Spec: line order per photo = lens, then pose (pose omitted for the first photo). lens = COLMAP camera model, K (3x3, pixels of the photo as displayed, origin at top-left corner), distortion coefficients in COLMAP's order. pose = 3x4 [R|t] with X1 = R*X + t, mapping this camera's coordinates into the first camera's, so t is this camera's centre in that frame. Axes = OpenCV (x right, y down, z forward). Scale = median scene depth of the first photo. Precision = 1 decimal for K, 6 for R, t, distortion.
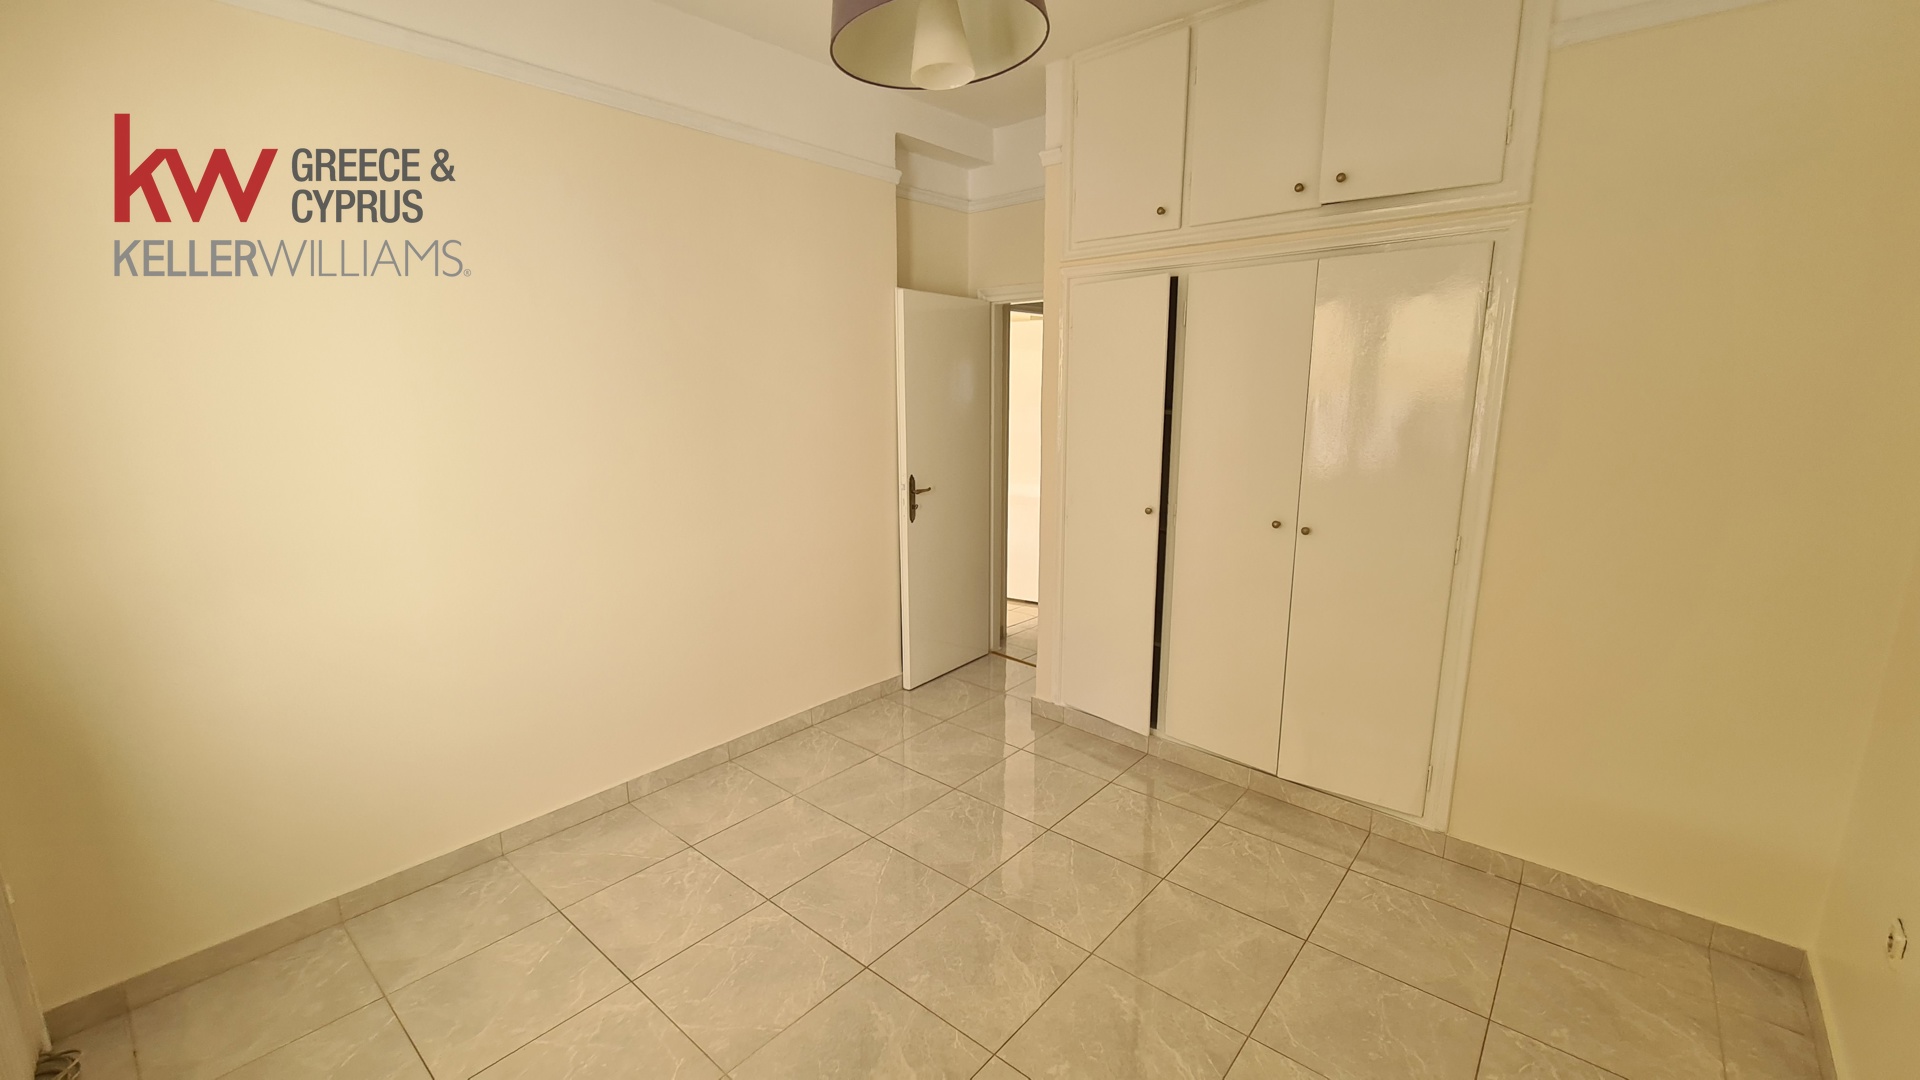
lens RADIAL K [[780.3, 0, 960.0], [0, 780.3, 540.0], [0, 0, 1]] dist [-0.002829, -0.000131]
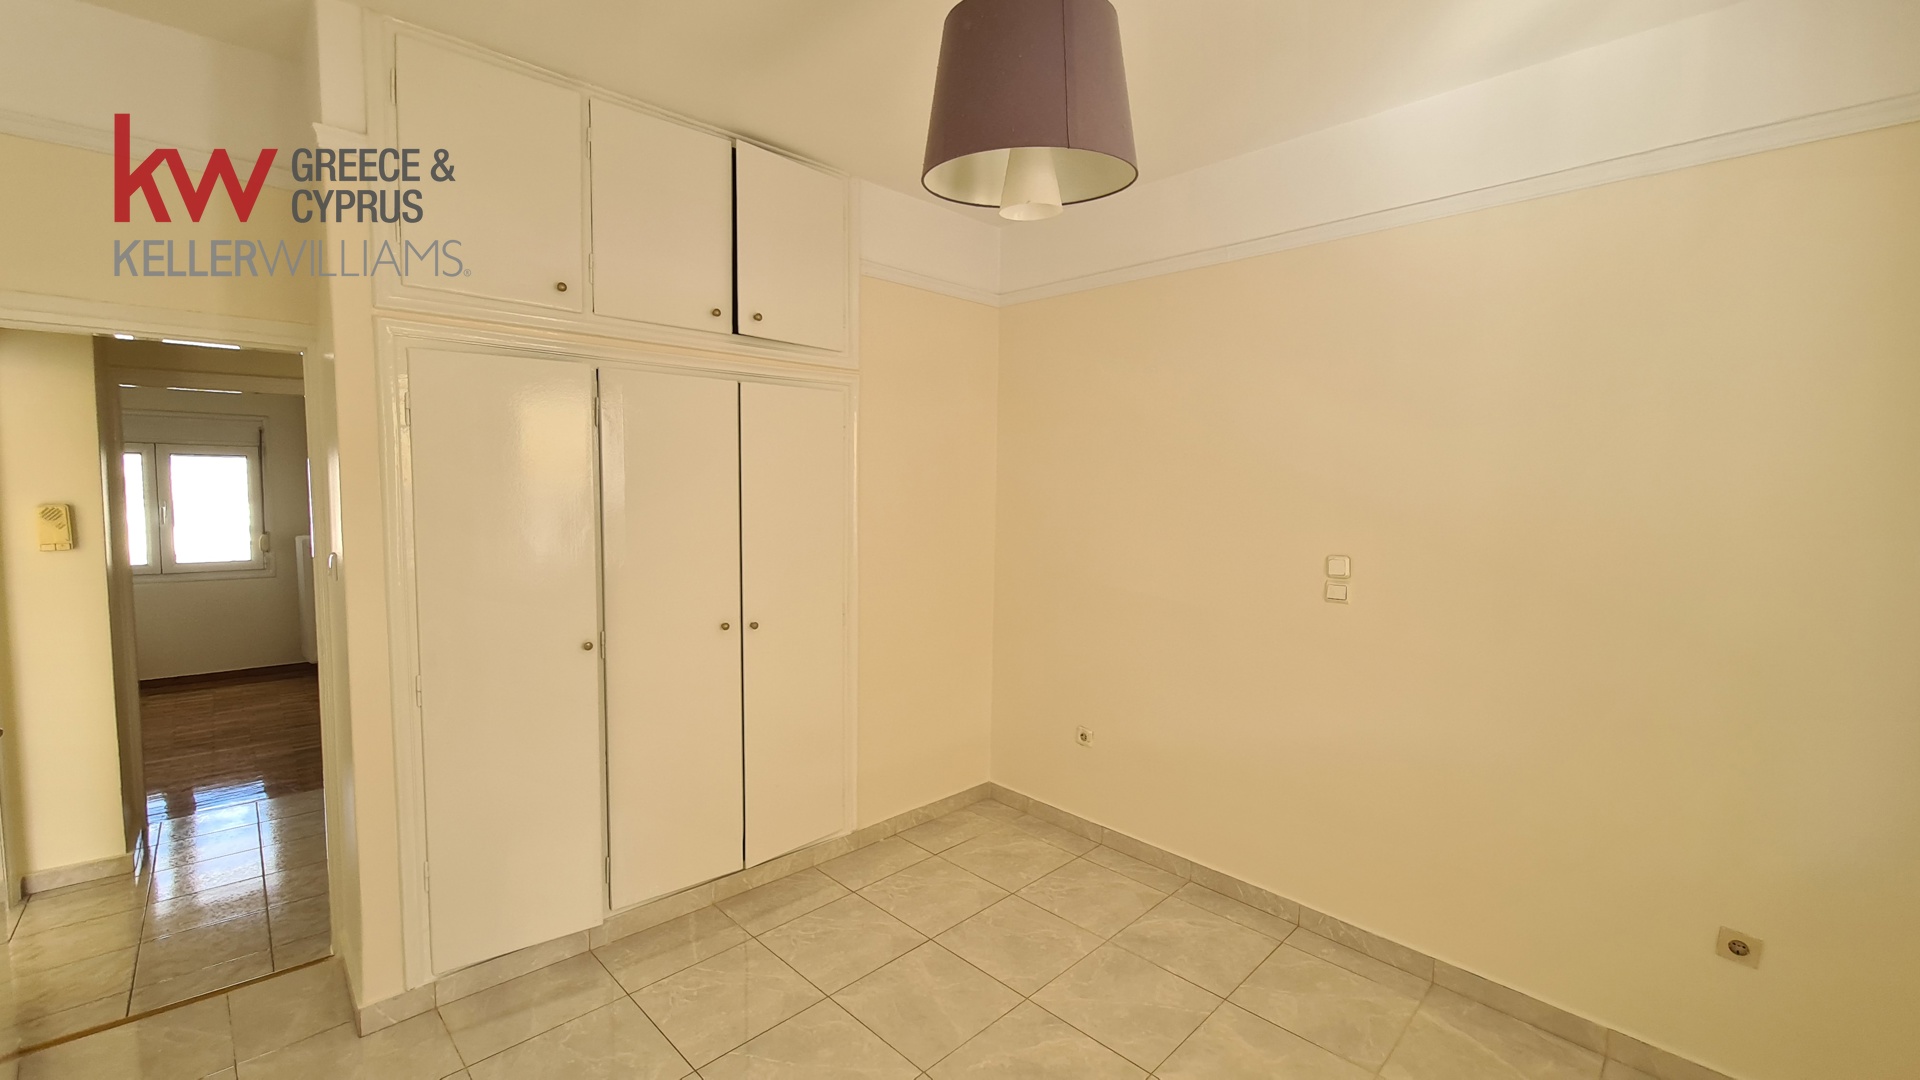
lens RADIAL K [[780.3, 0, 960.0], [0, 780.3, 540.0], [0, 0, 1]] dist [-0.002829, -0.000131]
pose [[0.076205, -0.072928, 0.994422, -0.684742], [0.180375, 0.981875, 0.058185, -0.158798], [-0.980641, 0.174935, 0.087978, 0.687312]]
